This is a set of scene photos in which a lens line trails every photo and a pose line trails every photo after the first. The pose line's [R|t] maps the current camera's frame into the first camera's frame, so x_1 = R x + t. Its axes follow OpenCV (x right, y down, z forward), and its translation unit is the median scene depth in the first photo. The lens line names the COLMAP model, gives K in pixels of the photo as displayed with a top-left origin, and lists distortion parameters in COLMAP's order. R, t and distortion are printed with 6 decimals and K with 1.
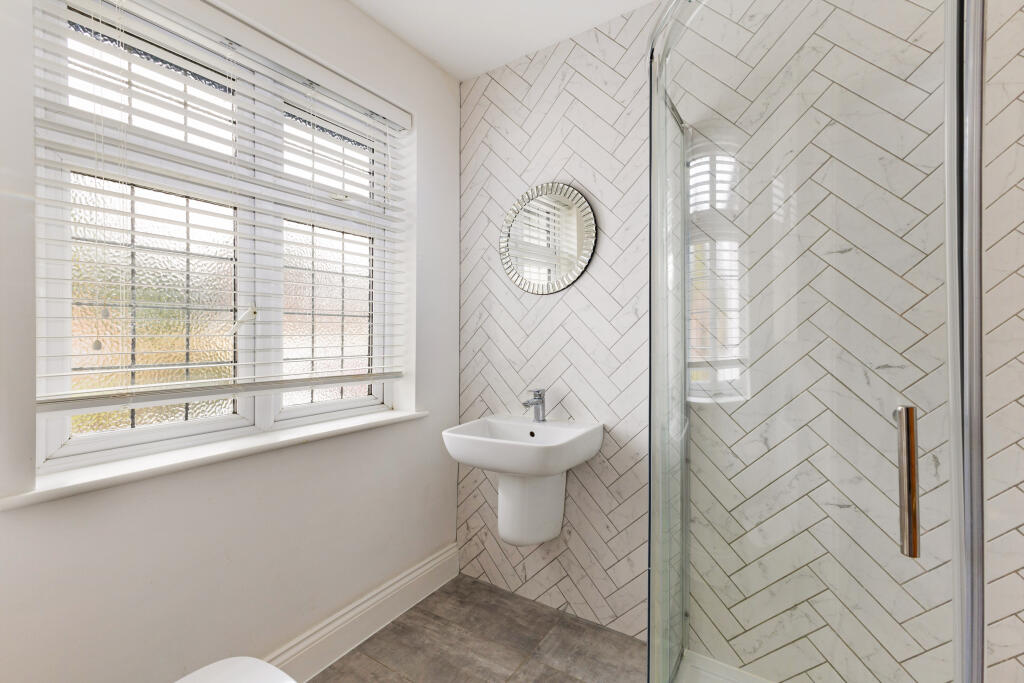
lens RADIAL K [[455.8, 0, 511.1], [0, 455.8, 338.4], [0, 0, 1]] dist [0.019601, 0.000238]
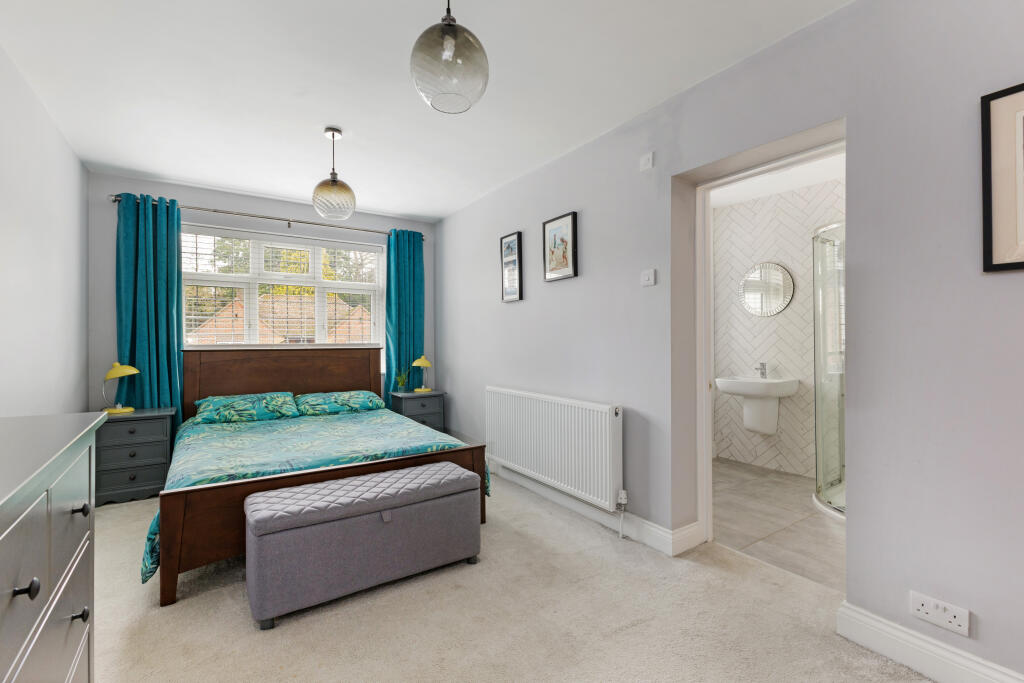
lens RADIAL K [[455.8, 0, 516.2], [0, 455.8, 332.9], [0, 0, 1]] dist [0.019601, 0.000238]
pose [[0.928578, -0.012041, -0.370943, -0.206385], [0.006891, 0.999861, -0.015206, 0.001043], [0.371074, 0.011563, 0.928531, -1.361019]]
